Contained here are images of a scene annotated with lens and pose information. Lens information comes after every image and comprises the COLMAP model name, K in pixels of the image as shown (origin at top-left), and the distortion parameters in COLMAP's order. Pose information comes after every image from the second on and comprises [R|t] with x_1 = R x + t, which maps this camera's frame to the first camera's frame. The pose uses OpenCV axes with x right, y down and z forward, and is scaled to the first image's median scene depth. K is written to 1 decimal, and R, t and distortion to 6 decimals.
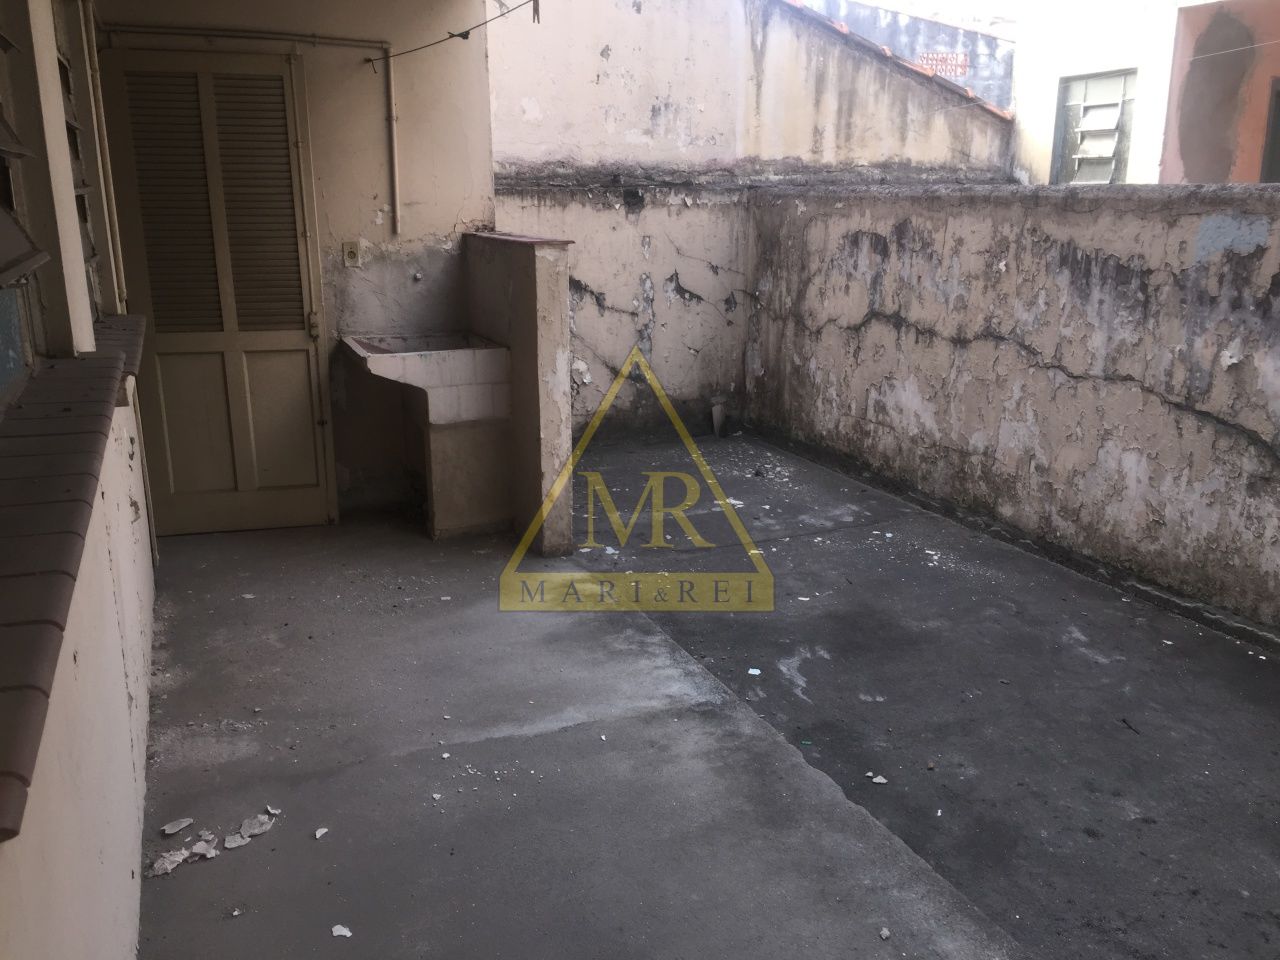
lens RADIAL K [[1080.7, 0, 642.2], [0, 1080.7, 456.9], [0, 0, 1]] dist [0.075505, -0.102432]
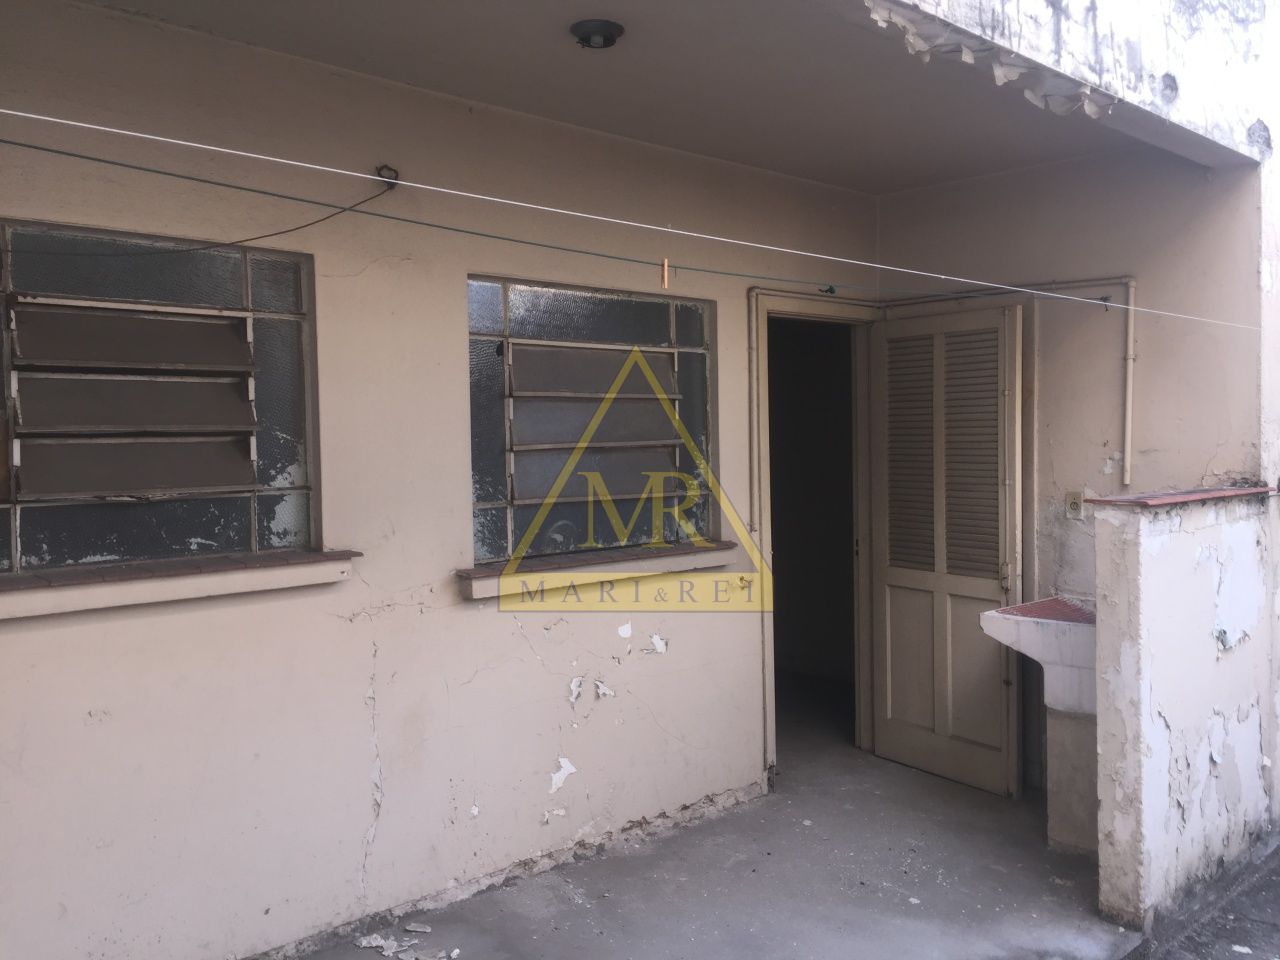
lens RADIAL K [[1080.7, 0, 642.2], [0, 1080.7, 456.9], [0, 0, 1]] dist [0.075505, -0.102432]
pose [[0.356750, 0.014685, -0.934084, 0.470980], [-0.211501, 0.975184, -0.065446, -0.095076], [0.909943, 0.220908, 0.351003, 0.365321]]
